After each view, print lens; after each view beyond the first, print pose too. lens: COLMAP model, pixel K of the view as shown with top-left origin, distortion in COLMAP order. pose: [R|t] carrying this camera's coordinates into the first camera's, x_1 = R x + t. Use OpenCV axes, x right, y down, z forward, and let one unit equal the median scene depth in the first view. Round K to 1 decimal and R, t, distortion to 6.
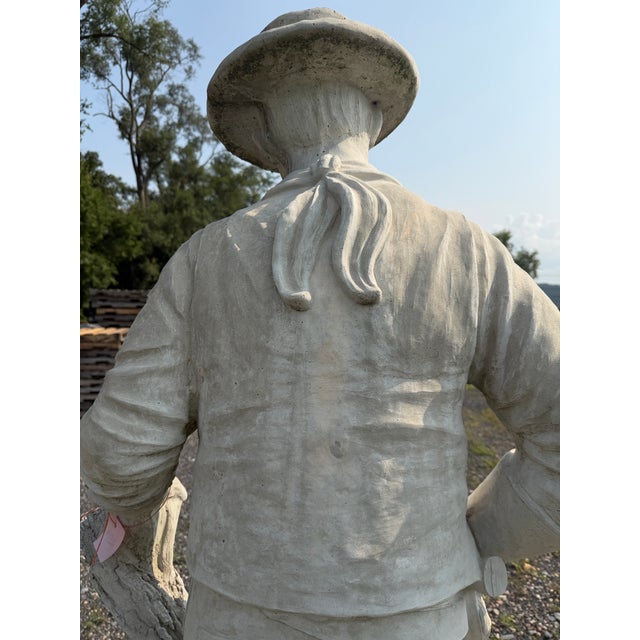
lens RADIAL K [[457.4, 0, 314.7], [0, 457.4, 318.4], [0, 0, 1]] dist [0.049412, -0.097218]
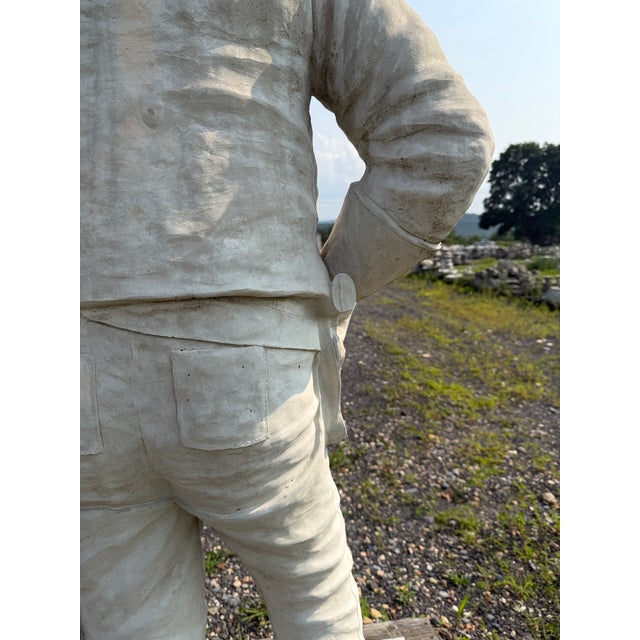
lens RADIAL K [[459.7, 0, 320.1], [0, 459.7, 315.7], [0, 0, 1]] dist [0.008884, -0.028474]
pose [[0.985522, -0.046516, 0.163041, 0.197346], [0.023790, 0.990054, 0.138660, 0.519715], [-0.167869, -0.132773, 0.976827, 0.040159]]
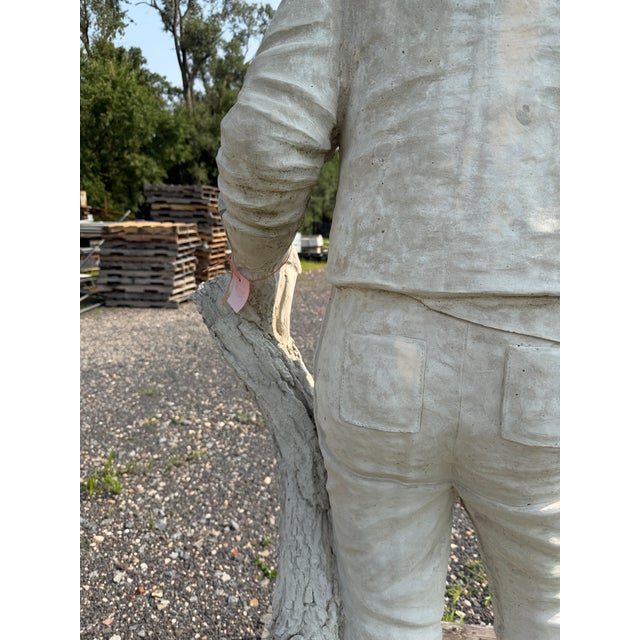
lens RADIAL K [[459.7, 0, 320.1], [0, 459.7, 315.7], [0, 0, 1]] dist [0.008884, -0.028474]
pose [[0.996089, 0.032728, -0.082075, -0.245406], [-0.017821, 0.984197, 0.176176, 0.492867], [0.086544, -0.174025, 0.980931, 0.036367]]
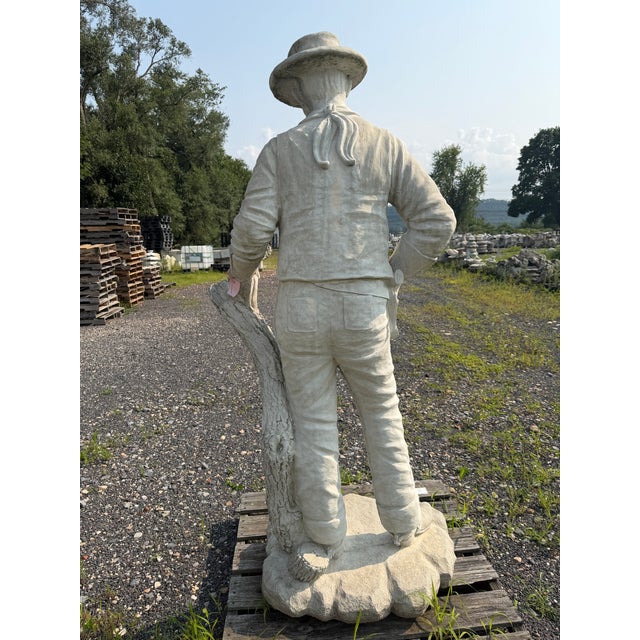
lens RADIAL K [[455.2, 0, 319.4], [0, 455.2, 316.3], [0, 0, 1]] dist [0.110732, -0.194447]
pose [[0.993306, -0.049443, 0.104401, -0.375477], [0.032043, 0.986237, 0.162203, 0.380250], [-0.110983, -0.157772, 0.981219, -1.694660]]
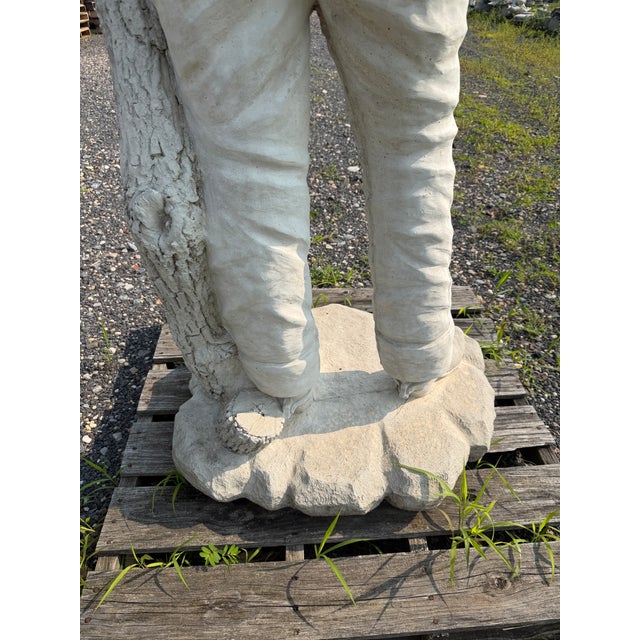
lens RADIAL K [[456.4, 0, 320.0], [0, 456.4, 320.0], [0, 0, 1]] dist [0.006589, 0.000229]
pose [[0.994725, -0.042412, 0.093396, -0.067891], [-0.020562, 0.809584, 0.586643, 1.186495], [-0.100493, -0.585469, 0.804442, -0.051499]]
